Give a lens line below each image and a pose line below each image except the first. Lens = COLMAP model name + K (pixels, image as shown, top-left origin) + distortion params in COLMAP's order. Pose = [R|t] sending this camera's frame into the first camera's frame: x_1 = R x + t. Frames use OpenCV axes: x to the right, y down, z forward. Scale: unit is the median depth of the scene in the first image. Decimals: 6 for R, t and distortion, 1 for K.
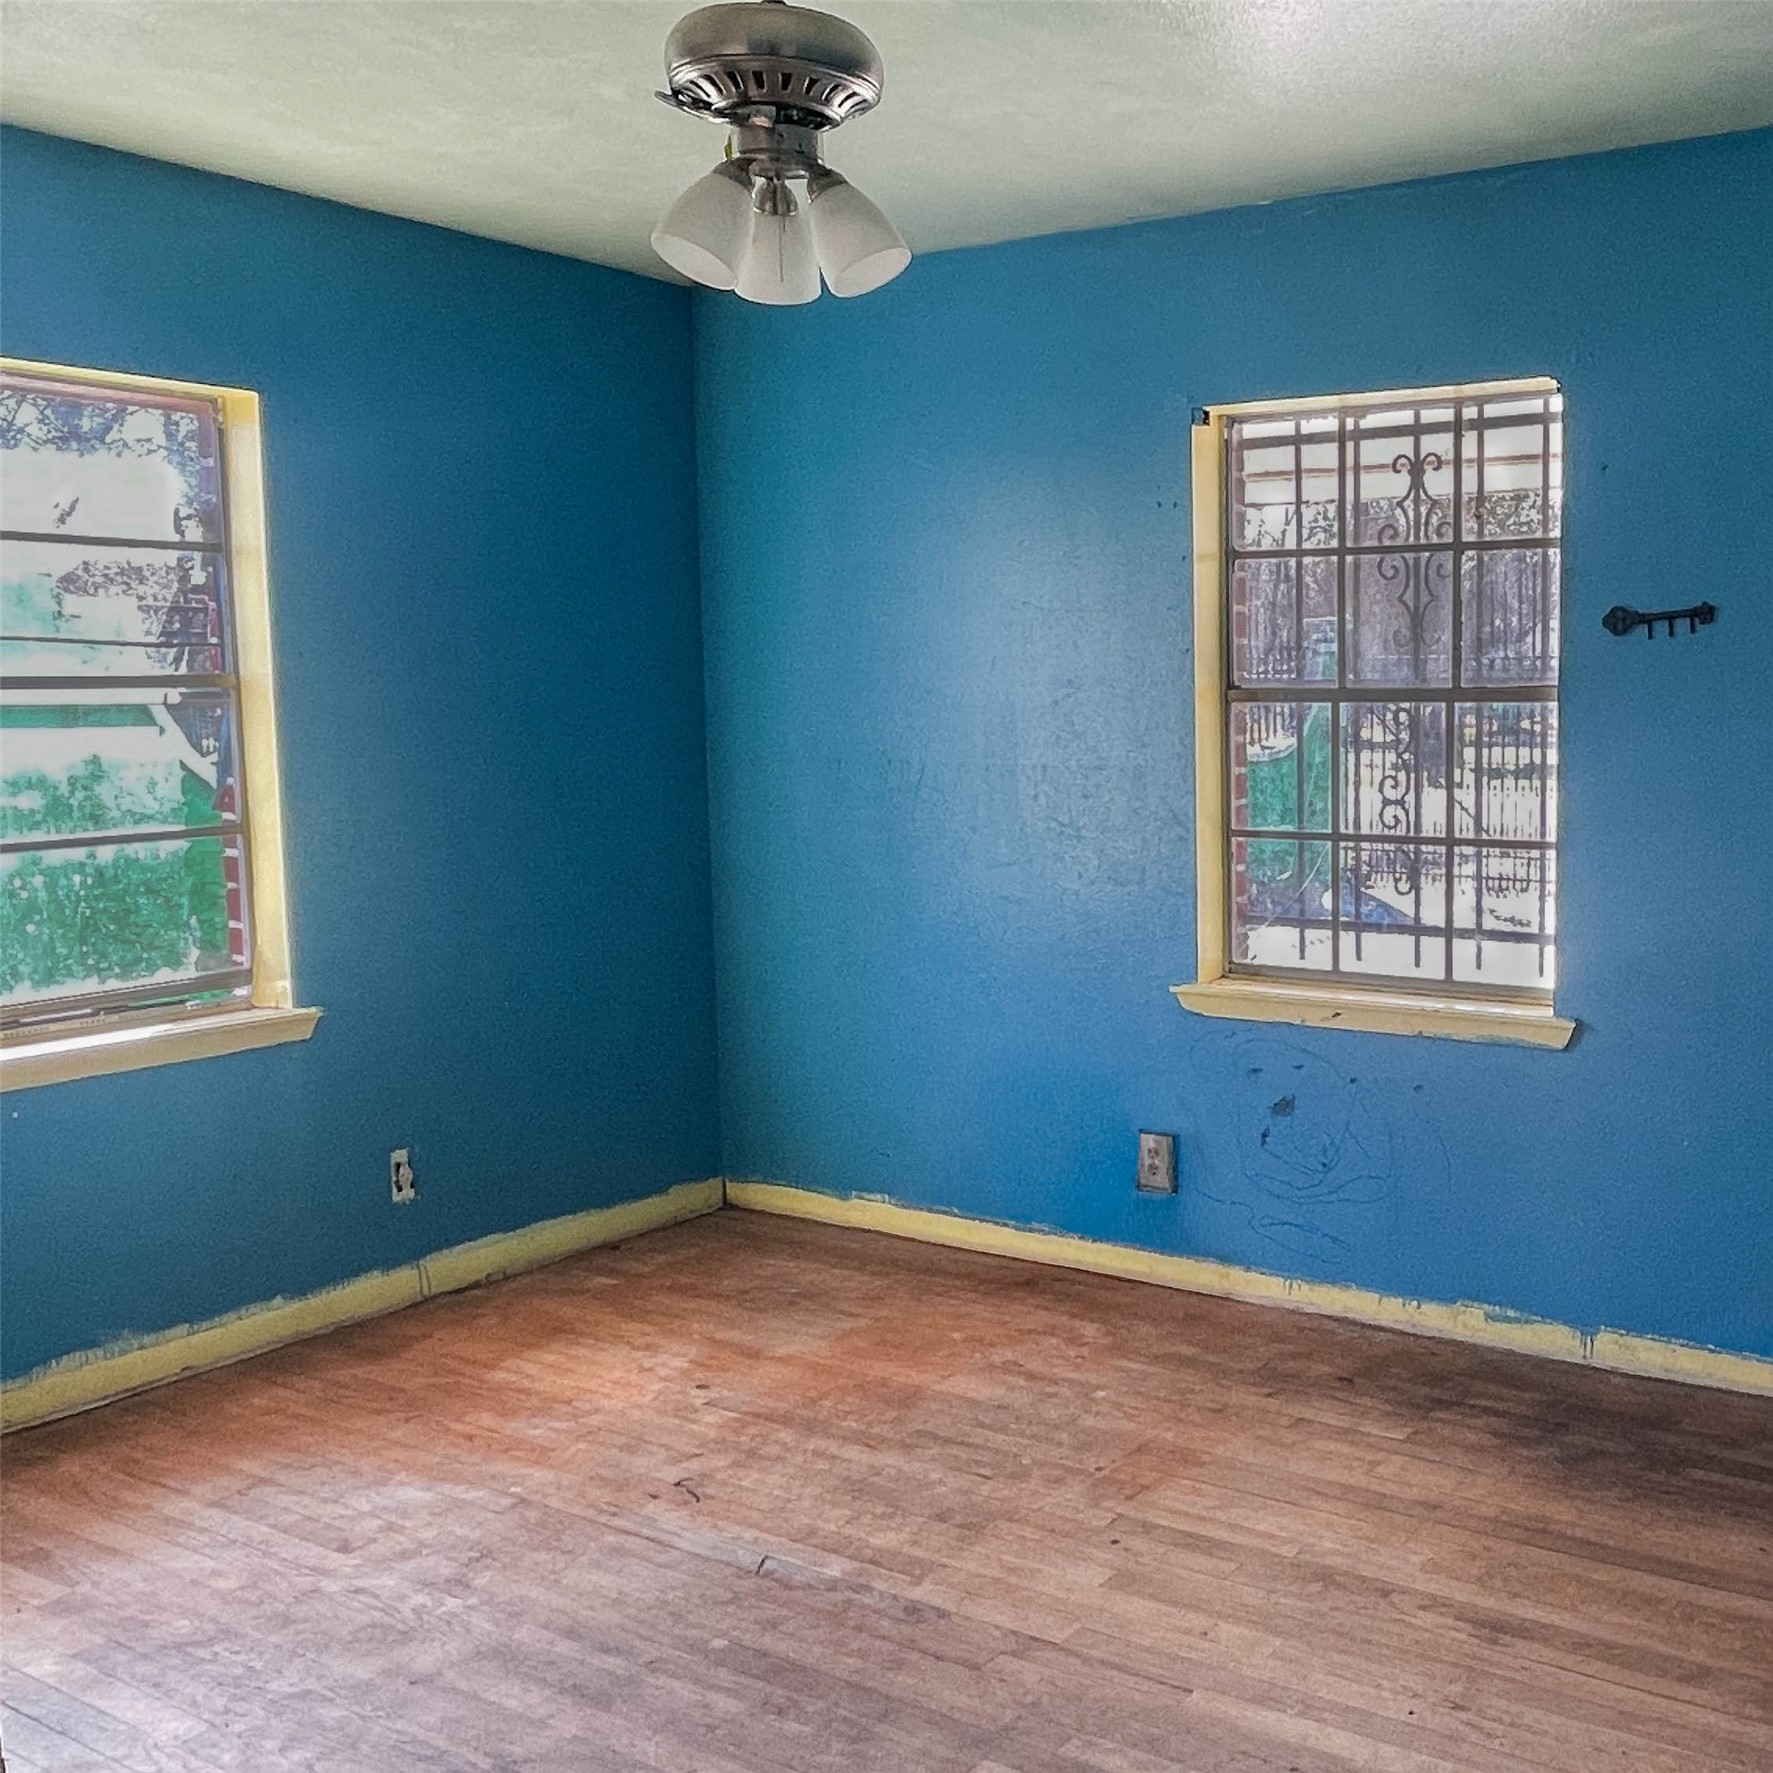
lens RADIAL K [[2104.3, 0, 888.6], [0, 2104.3, 890.5], [0, 0, 1]] dist [0.034873, 0.000000]
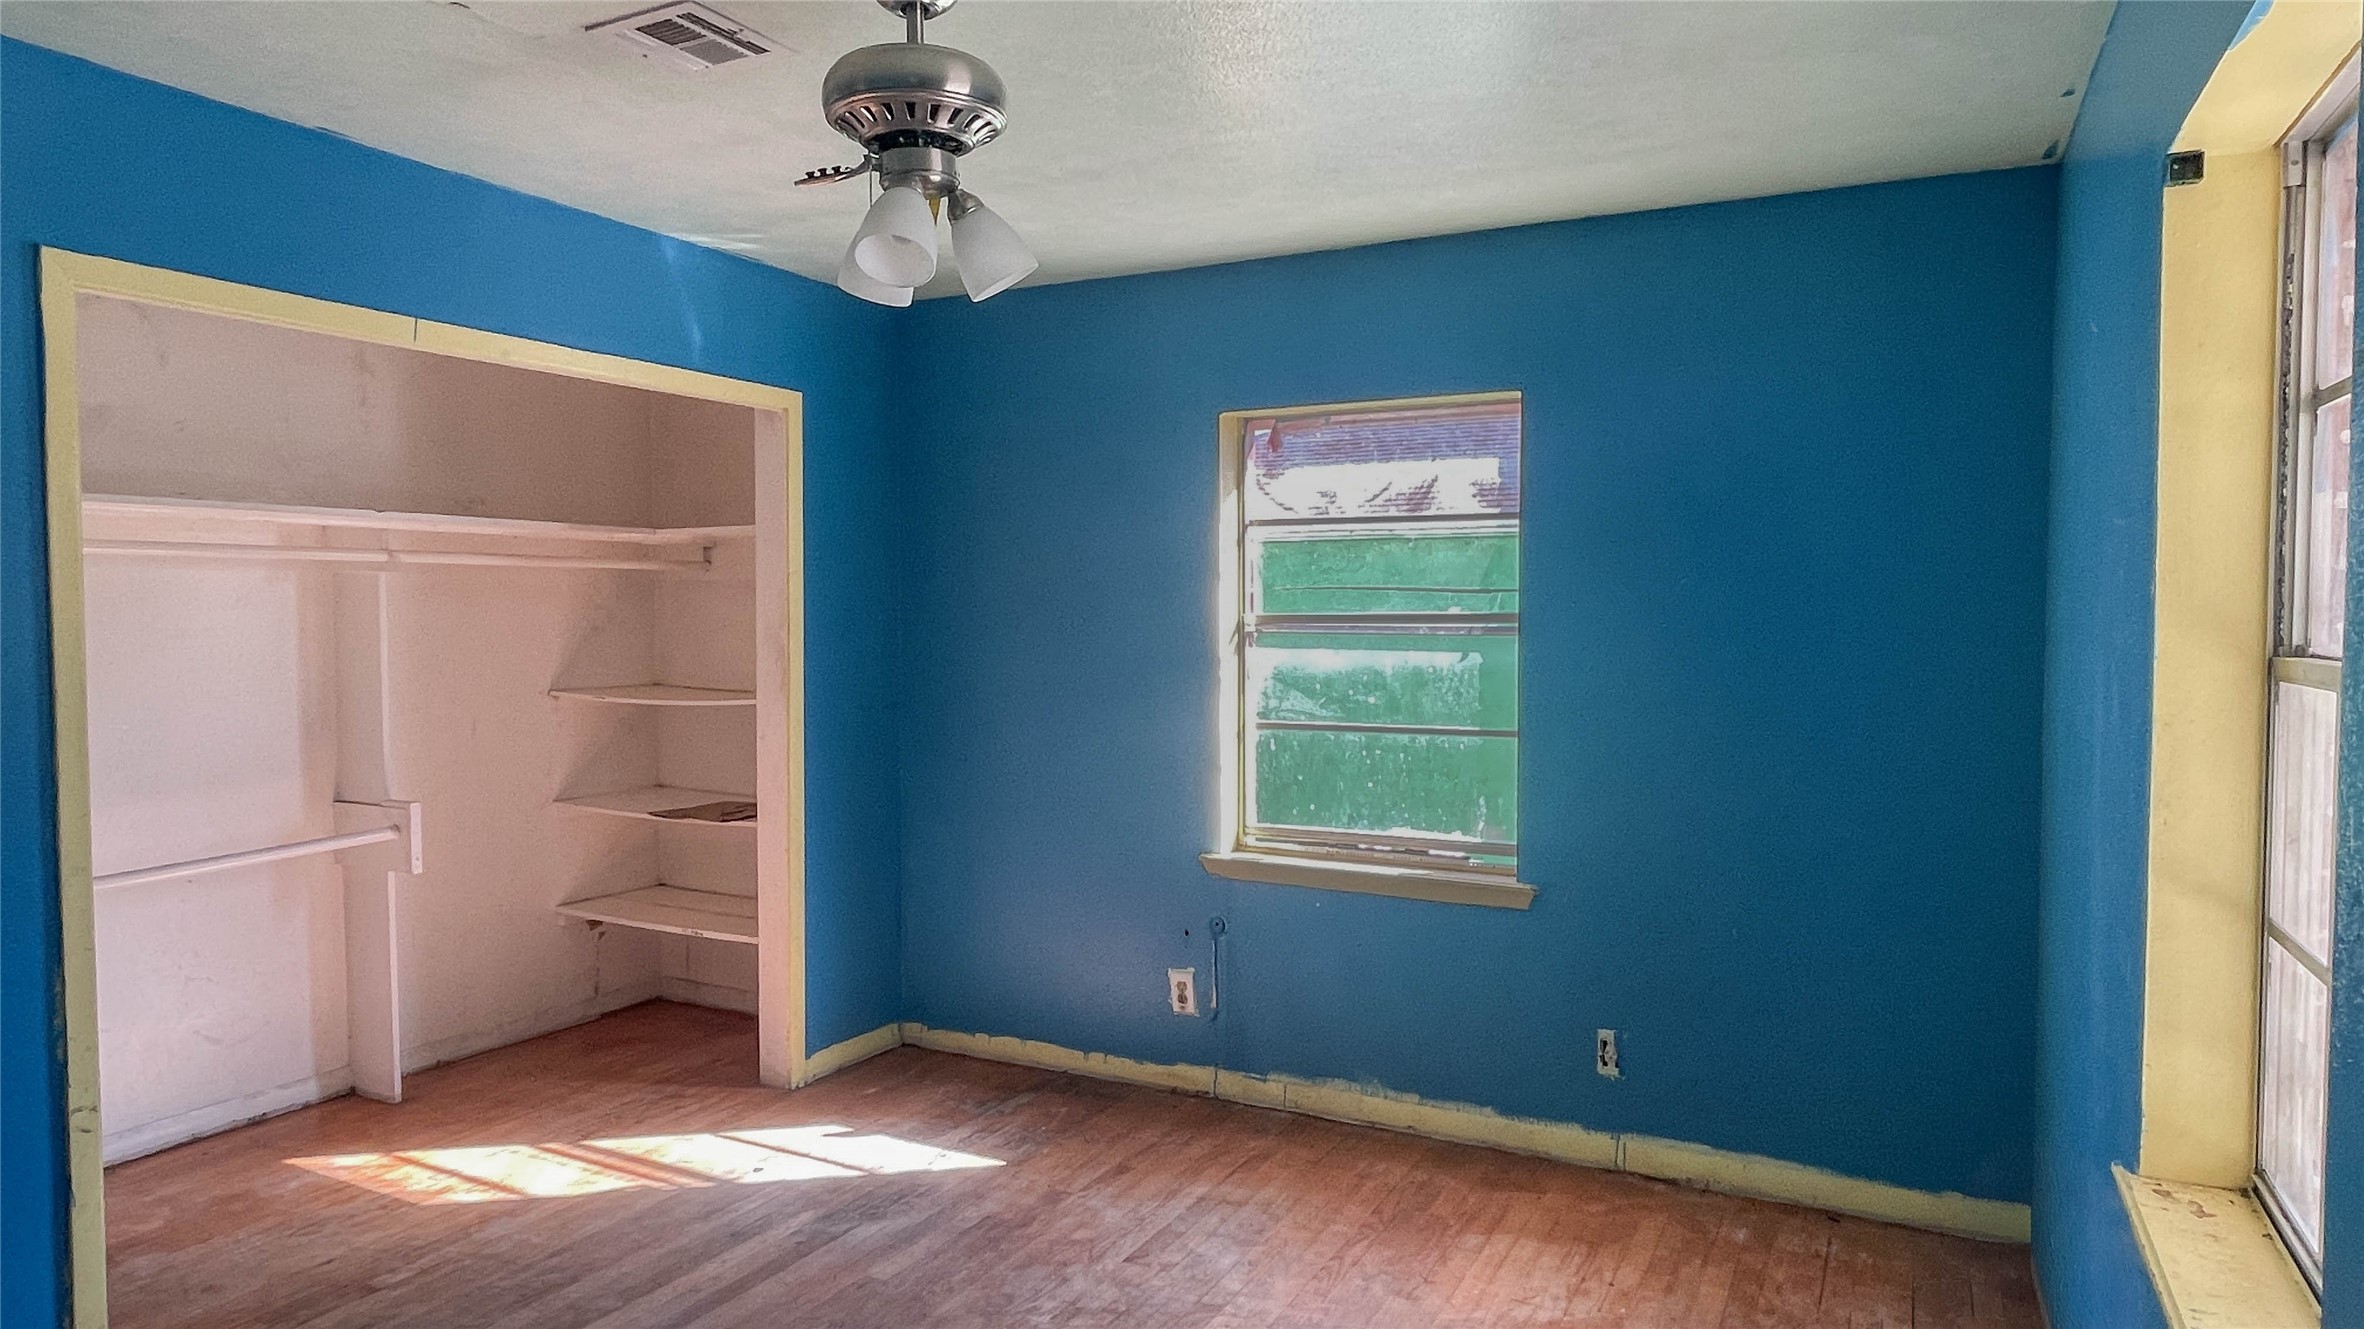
lens RADIAL K [[1355.4, 0, 1189.0], [0, 1355.4, 653.7], [0, 0, 1]] dist [0.003719, -0.000314]
pose [[0.149224, 0.047964, -0.987639, 0.479192], [-0.086498, 0.995627, 0.035283, -0.091384], [0.985013, 0.080164, 0.152720, 0.696658]]
